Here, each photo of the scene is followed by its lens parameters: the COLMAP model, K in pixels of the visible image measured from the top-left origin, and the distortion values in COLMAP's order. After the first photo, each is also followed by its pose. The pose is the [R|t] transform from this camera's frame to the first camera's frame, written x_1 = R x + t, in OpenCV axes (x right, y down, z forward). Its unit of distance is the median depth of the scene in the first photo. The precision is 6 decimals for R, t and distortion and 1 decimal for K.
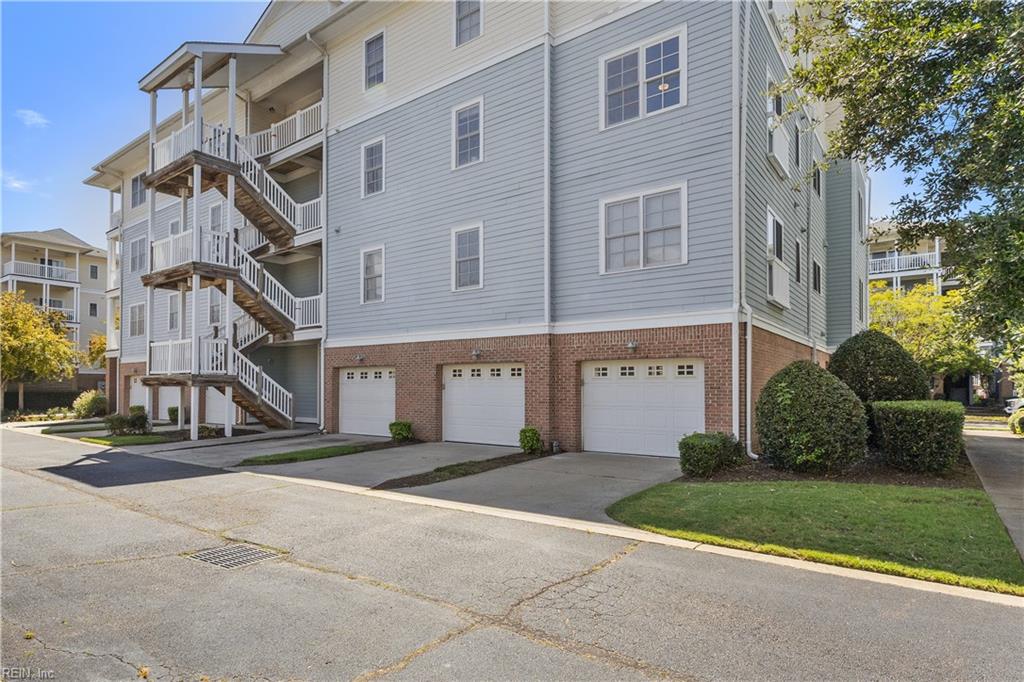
lens RADIAL K [[572.1, 0, 462.6], [0, 572.1, 378.0], [0, 0, 1]] dist [0.002554, 0.000184]
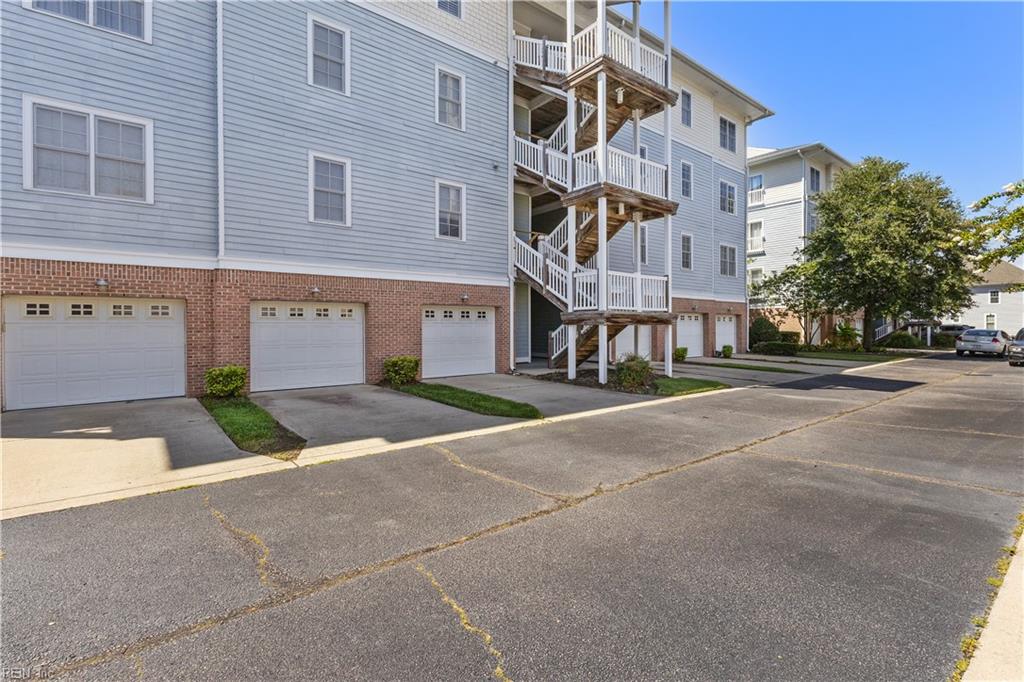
lens RADIAL K [[467.6, 0, 509.3], [0, 467.6, 333.3], [0, 0, 1]] dist [0.000646, 0.000138]
pose [[0.216878, -0.019749, 0.975999, -0.670743], [-0.008314, 0.999722, 0.022077, 0.006023], [-0.976163, -0.012902, 0.216654, 0.540152]]
